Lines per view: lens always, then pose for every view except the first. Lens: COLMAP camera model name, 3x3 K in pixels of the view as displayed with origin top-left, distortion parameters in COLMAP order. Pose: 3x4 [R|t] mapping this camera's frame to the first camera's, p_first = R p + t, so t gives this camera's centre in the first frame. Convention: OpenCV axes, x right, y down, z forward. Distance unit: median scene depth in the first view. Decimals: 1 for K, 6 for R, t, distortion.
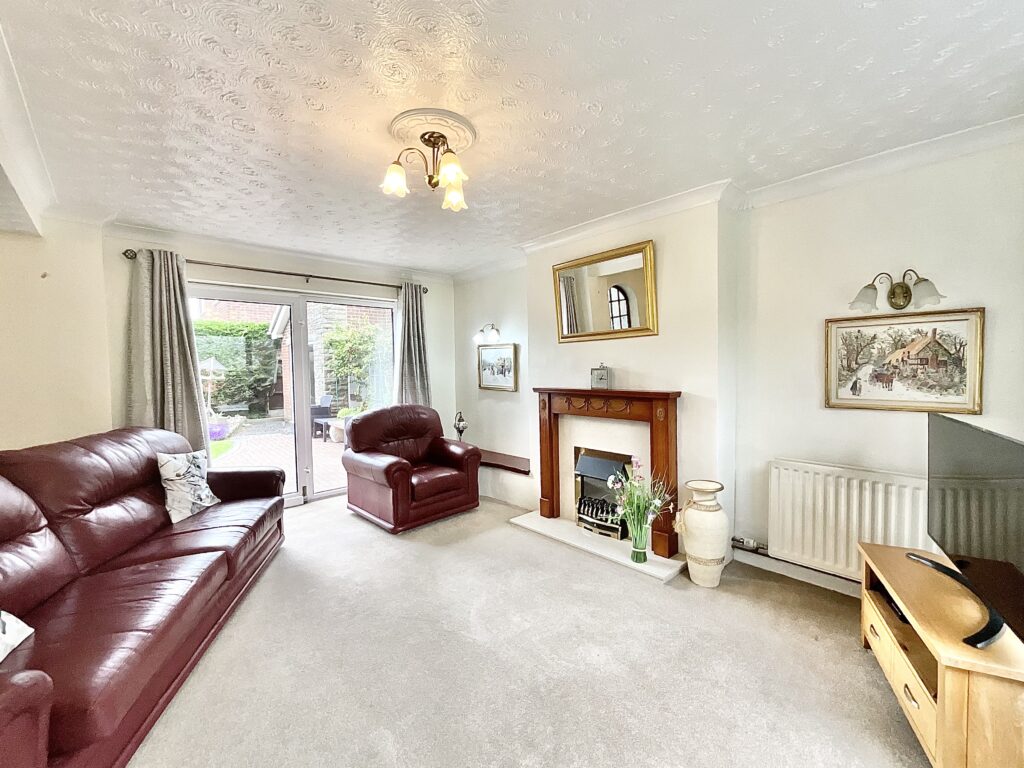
lens RADIAL K [[419.4, 0, 514.0], [0, 419.4, 383.1], [0, 0, 1]] dist [-0.000941, 0.000202]
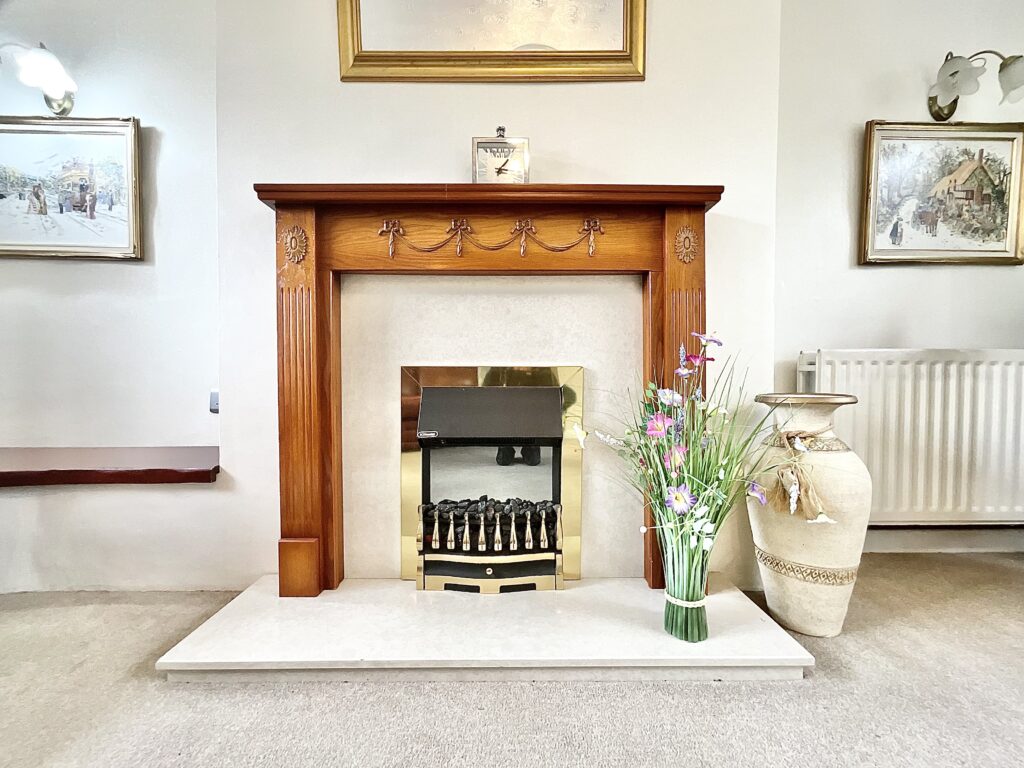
lens RADIAL K [[419.4, 0, 514.0], [0, 419.4, 383.1], [0, 0, 1]] dist [-0.000941, 0.000202]
pose [[0.676616, 0.006982, 0.736303, -0.073974], [0.015765, 0.999588, -0.023966, 0.242050], [-0.736167, 0.027823, 0.676228, 0.955411]]
